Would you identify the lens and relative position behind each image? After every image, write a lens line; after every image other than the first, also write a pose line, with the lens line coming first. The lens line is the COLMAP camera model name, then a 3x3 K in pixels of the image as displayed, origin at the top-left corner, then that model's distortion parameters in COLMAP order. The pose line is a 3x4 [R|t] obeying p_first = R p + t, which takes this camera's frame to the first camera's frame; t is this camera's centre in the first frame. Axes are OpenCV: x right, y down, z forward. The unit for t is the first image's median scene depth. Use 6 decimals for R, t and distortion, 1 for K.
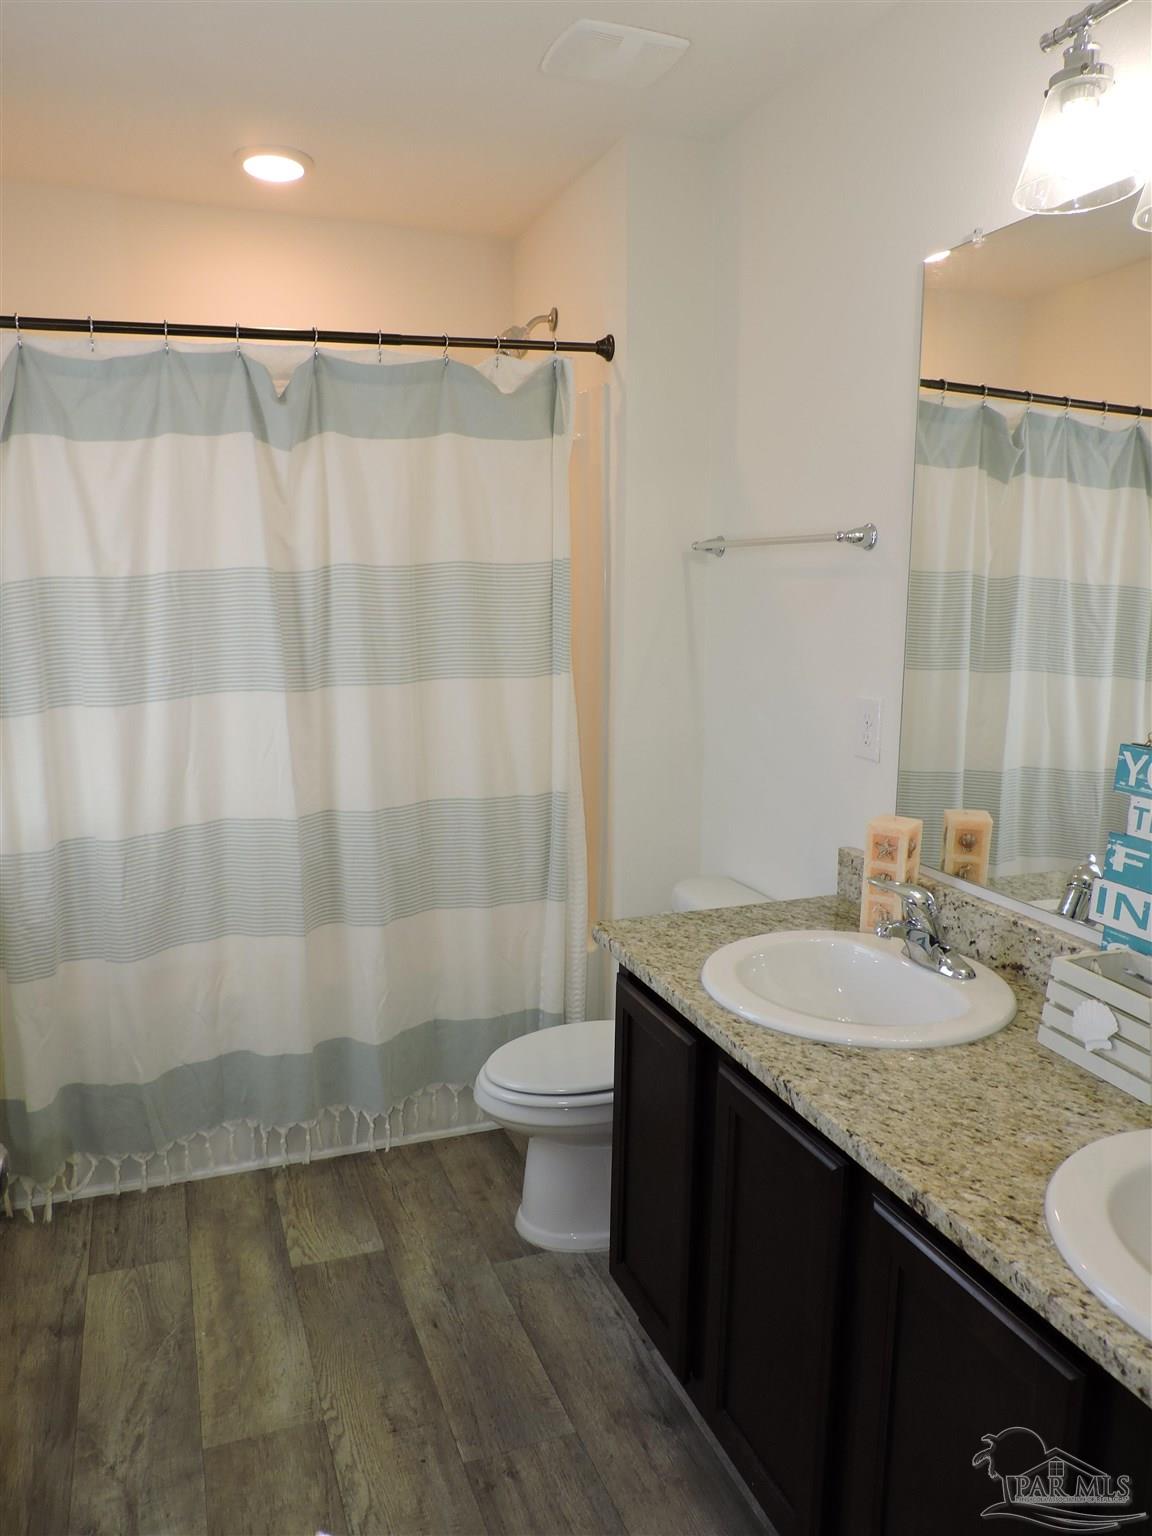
lens RADIAL K [[1083.2, 0, 585.1], [0, 1083.2, 759.1], [0, 0, 1]] dist [-0.010356, 0.014897]
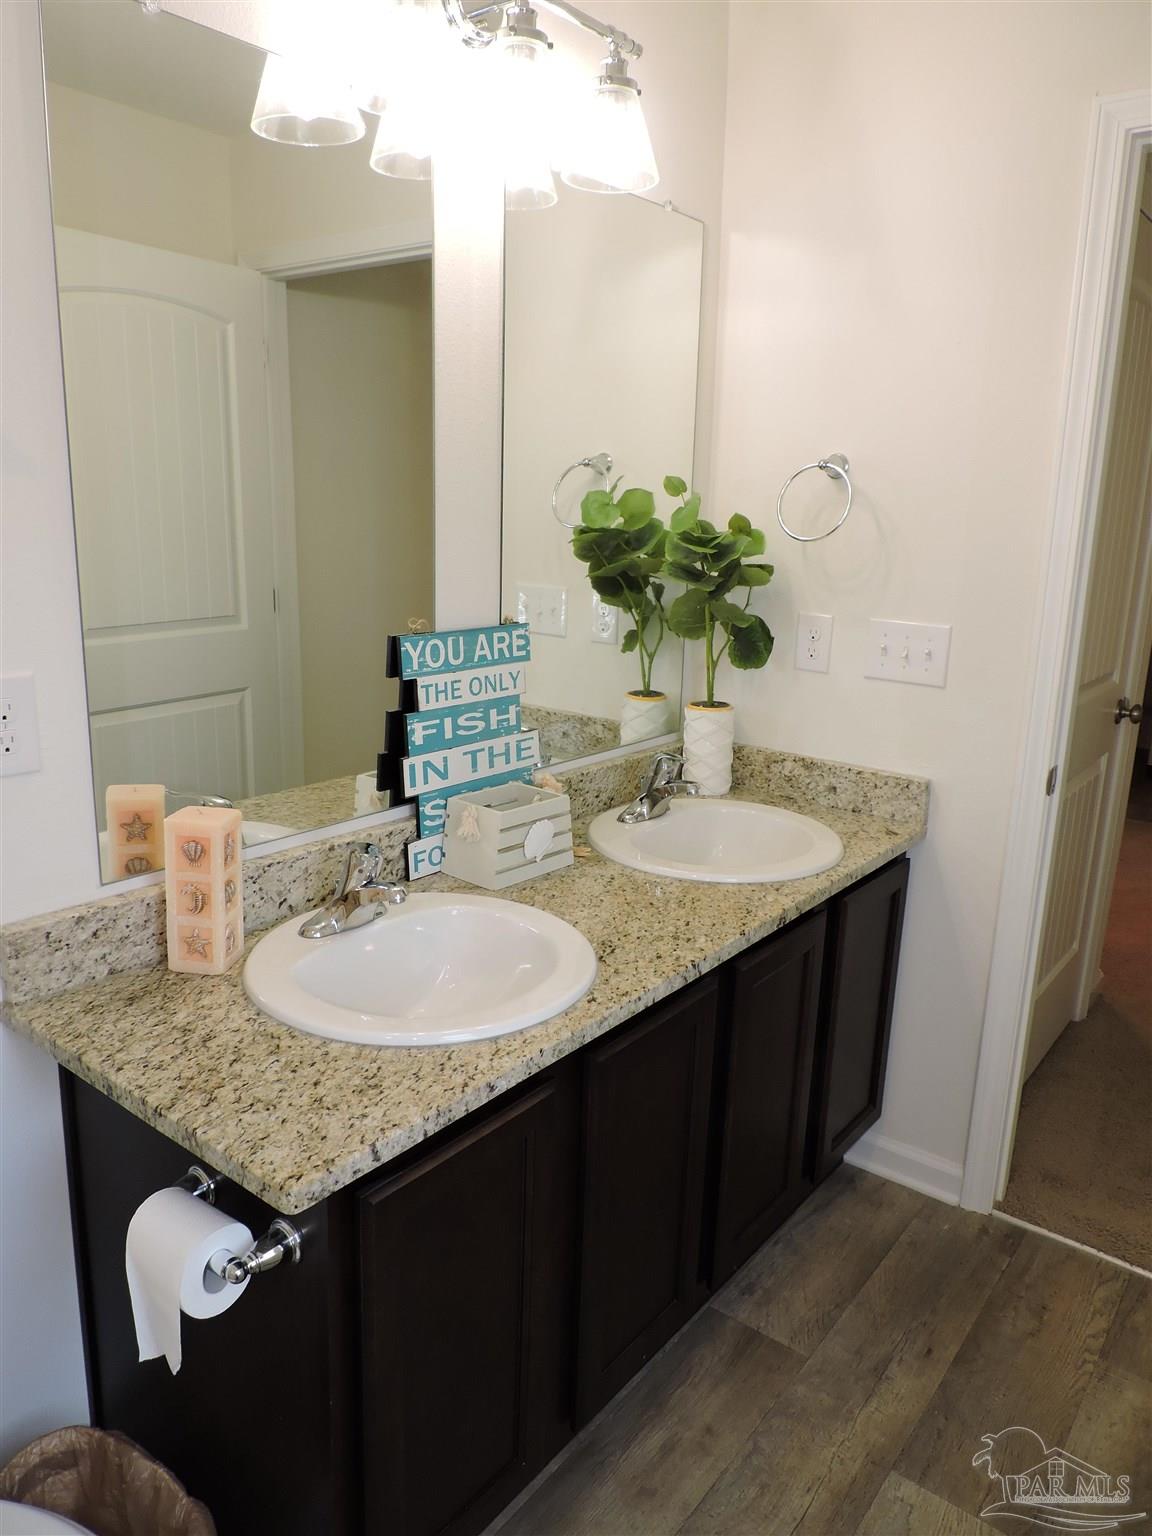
lens RADIAL K [[1083.2, 0, 583.4], [0, 1083.2, 765.3], [0, 0, 1]] dist [-0.010356, 0.014897]
pose [[-0.504909, -0.239967, 0.829145, -0.577086], [0.101235, 0.937487, 0.332970, -0.250476], [-0.857215, 0.252058, -0.449053, 1.410385]]
